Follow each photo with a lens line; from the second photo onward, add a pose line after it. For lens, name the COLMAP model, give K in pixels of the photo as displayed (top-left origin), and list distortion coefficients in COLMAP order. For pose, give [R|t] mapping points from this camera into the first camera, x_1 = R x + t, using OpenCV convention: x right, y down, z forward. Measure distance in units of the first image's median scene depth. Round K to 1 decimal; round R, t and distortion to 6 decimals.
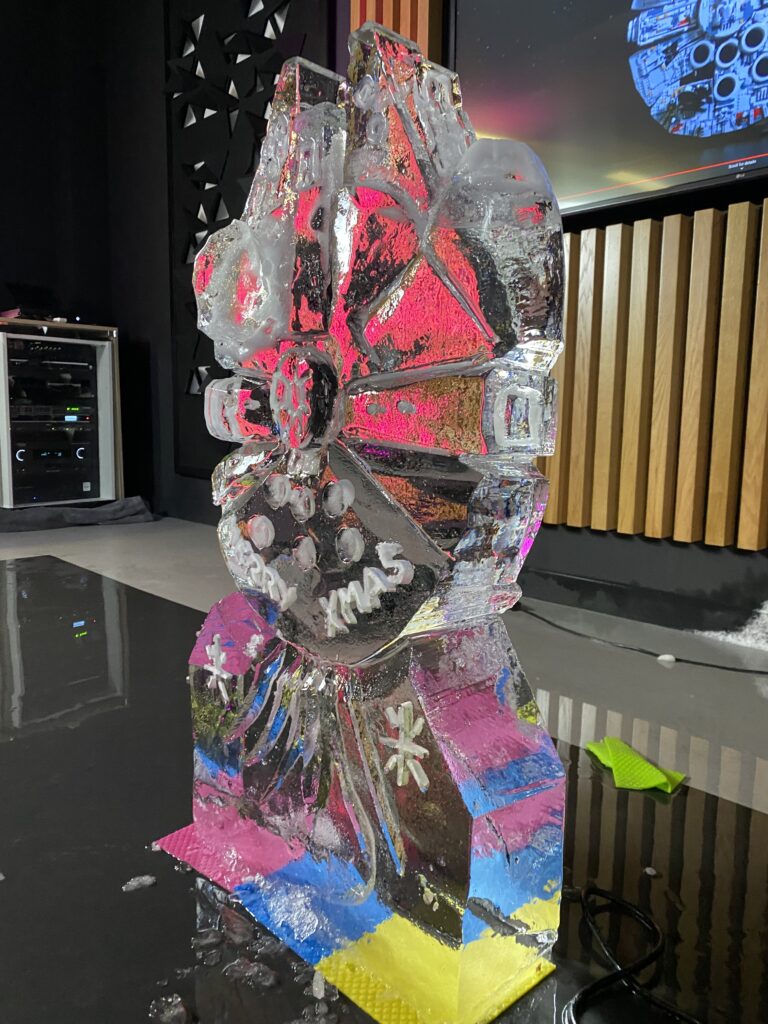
lens RADIAL K [[778.5, 0, 384.0], [0, 778.5, 512.0], [0, 0, 1]] dist [0.007487, 0.000802]
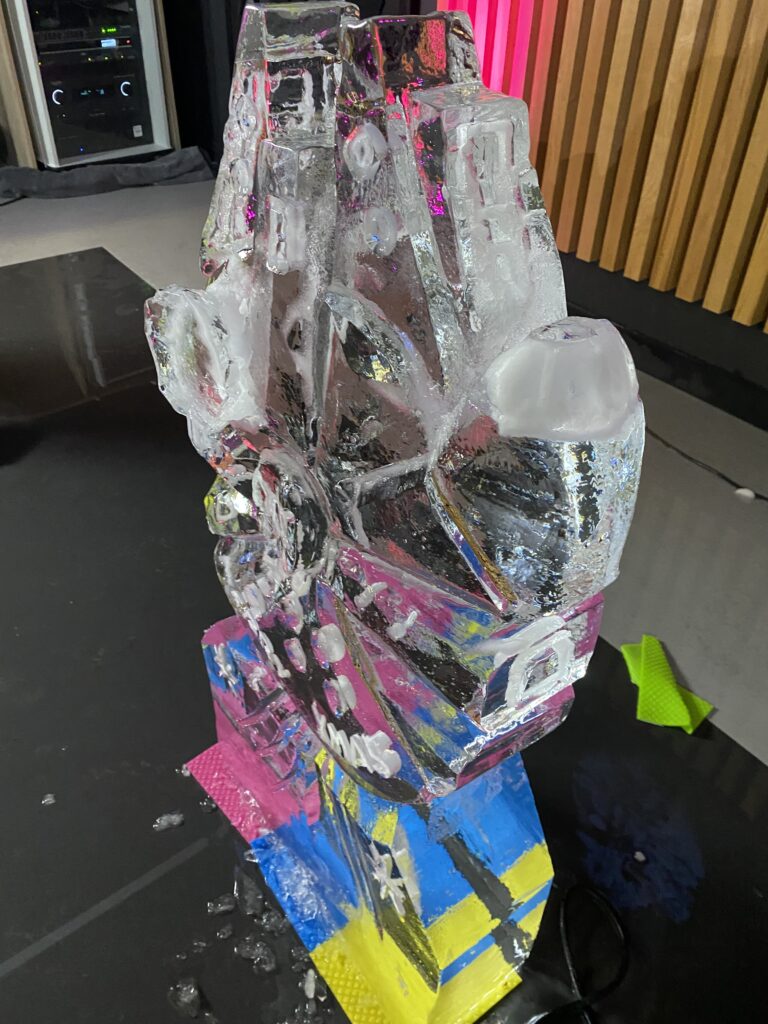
lens RADIAL K [[789.2, 0, 385.3], [0, 789.2, 507.5], [0, 0, 1]] dist [0.002251, 0.001310]
pose [[0.991667, 0.090197, -0.091988, 0.054423], [-0.033338, 0.869367, 0.493040, -0.453119], [0.124443, -0.485865, 0.865130, 0.257568]]
